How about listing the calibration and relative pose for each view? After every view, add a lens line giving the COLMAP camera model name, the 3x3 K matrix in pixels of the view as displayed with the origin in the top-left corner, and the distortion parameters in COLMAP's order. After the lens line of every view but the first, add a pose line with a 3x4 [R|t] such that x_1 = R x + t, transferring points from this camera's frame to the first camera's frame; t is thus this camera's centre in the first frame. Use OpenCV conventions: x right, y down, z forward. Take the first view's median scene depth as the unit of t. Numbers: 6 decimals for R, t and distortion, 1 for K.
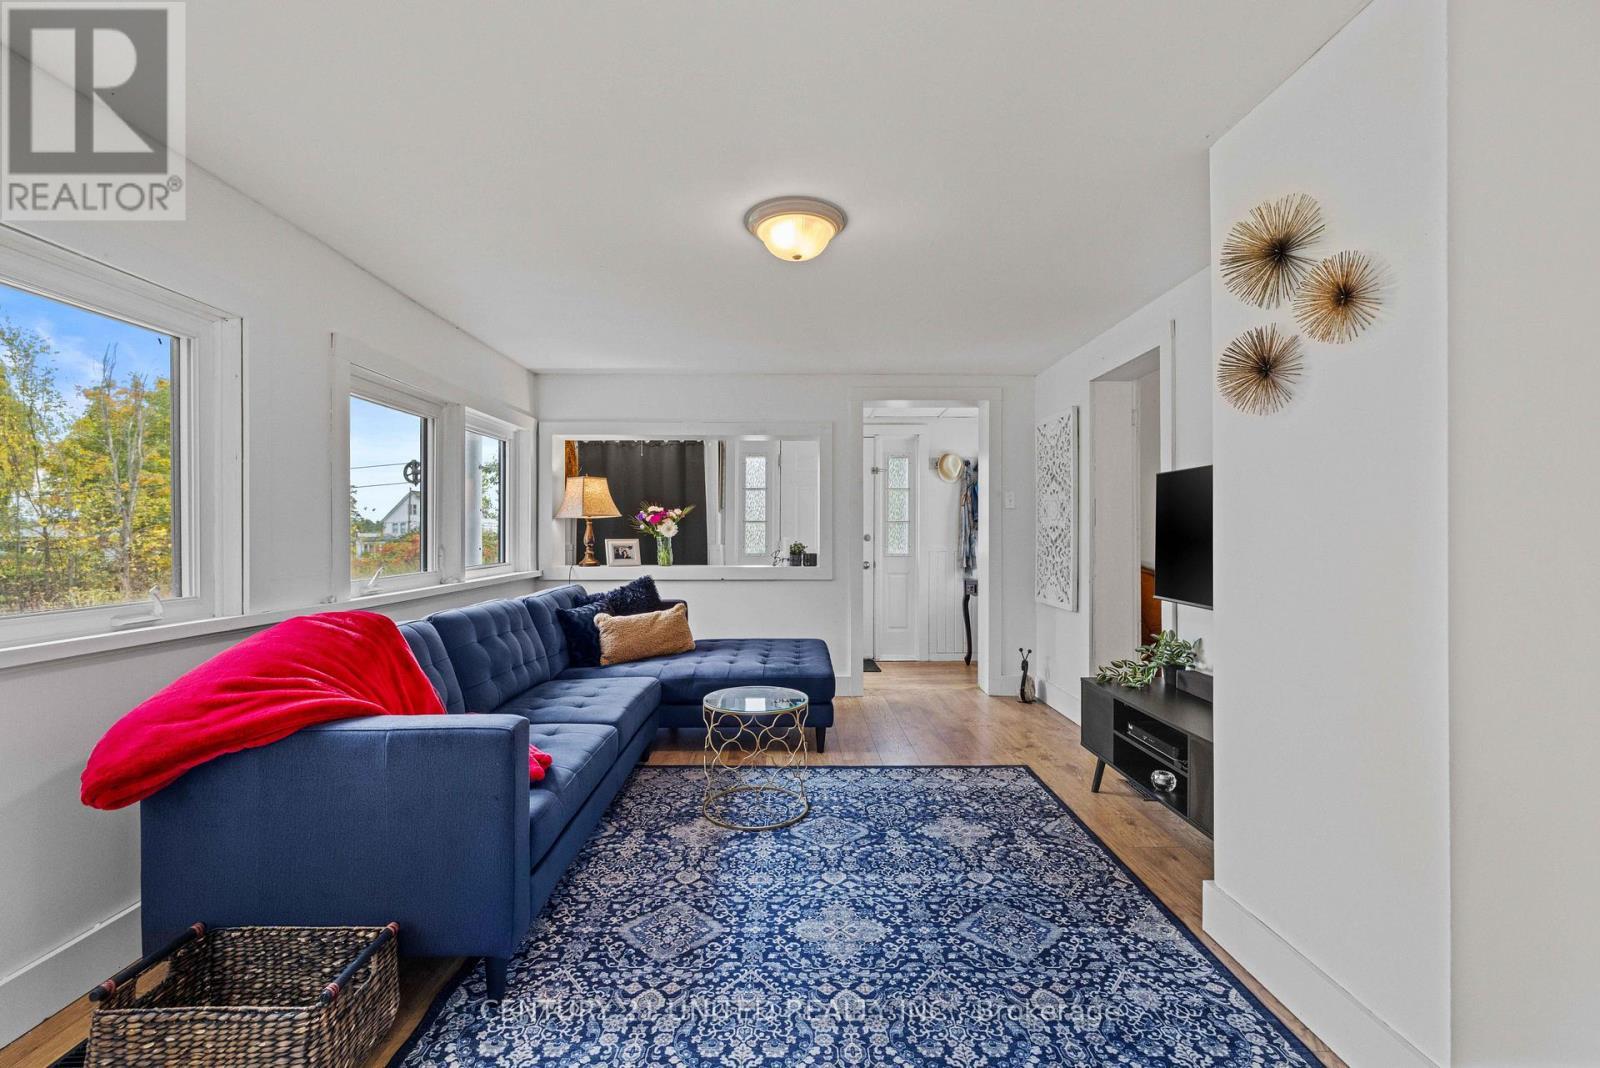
lens RADIAL K [[676.8, 0, 798.4], [0, 676.8, 535.6], [0, 0, 1]] dist [-0.000447, 0.000293]
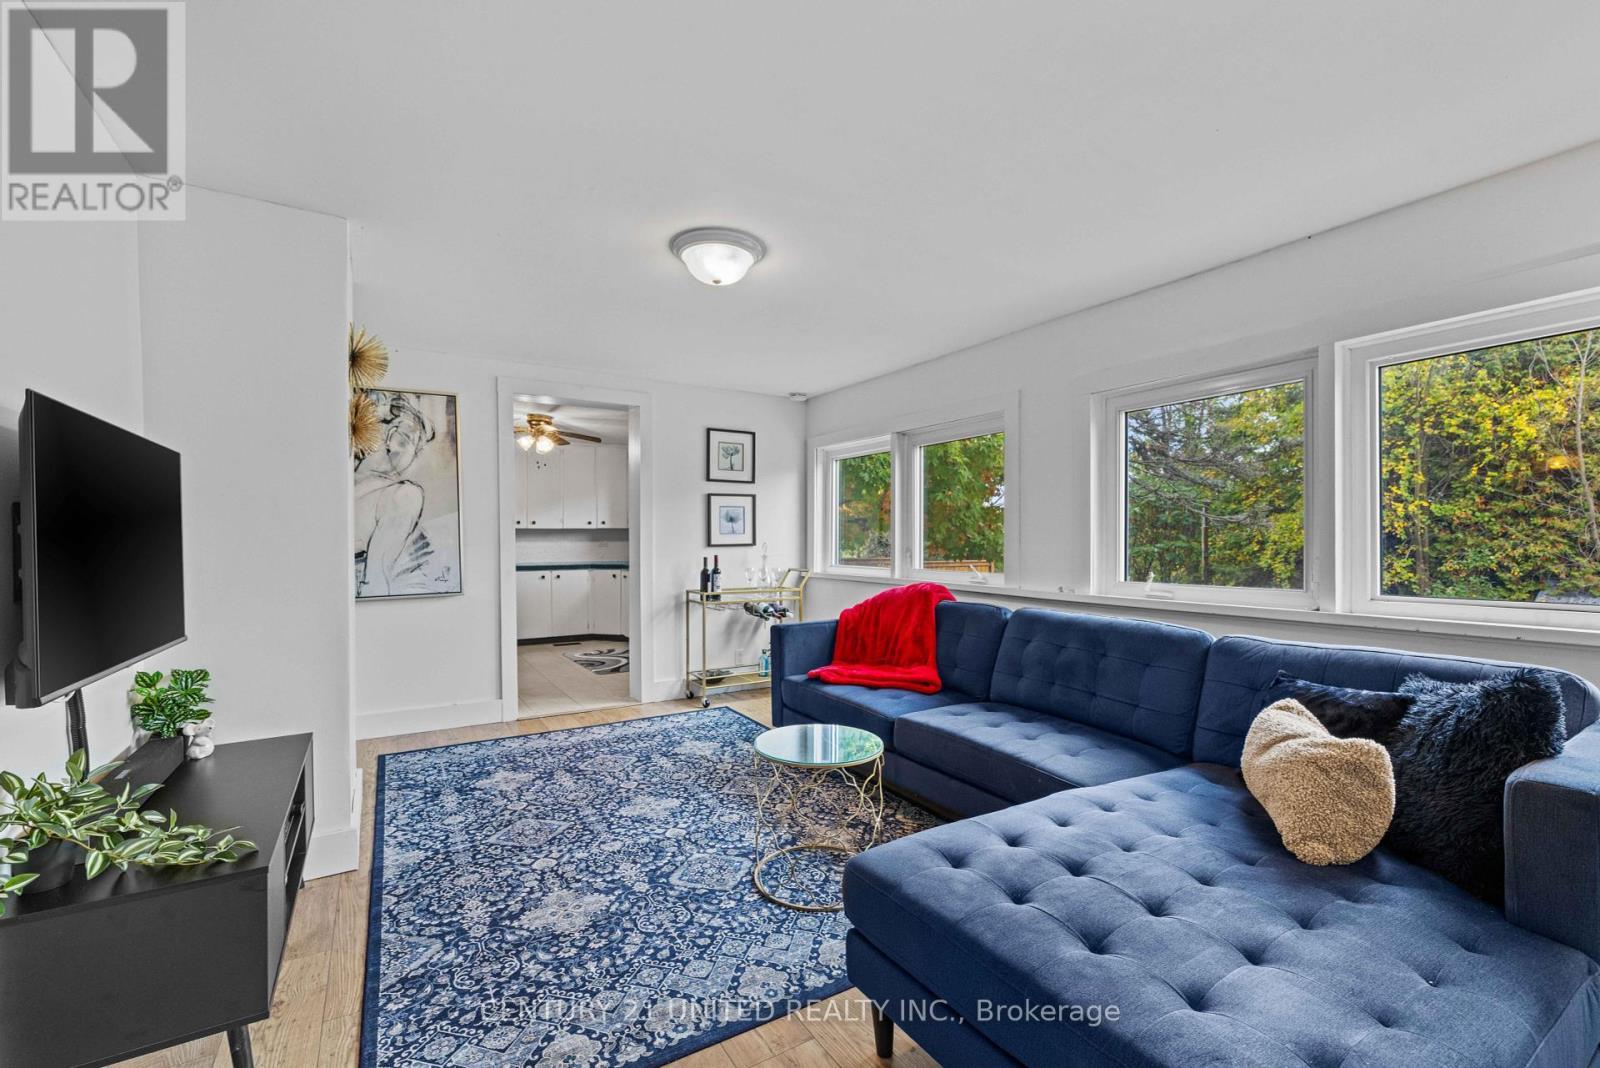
lens RADIAL K [[676.8, 0, 800.2], [0, 676.8, 538.7], [0, 0, 1]] dist [-0.000447, 0.000293]
pose [[-0.857662, -0.000380, -0.514214, 0.441213], [-0.001051, 0.999999, 0.001013, -0.007121], [0.514213, 0.001409, -0.857661, 1.982460]]
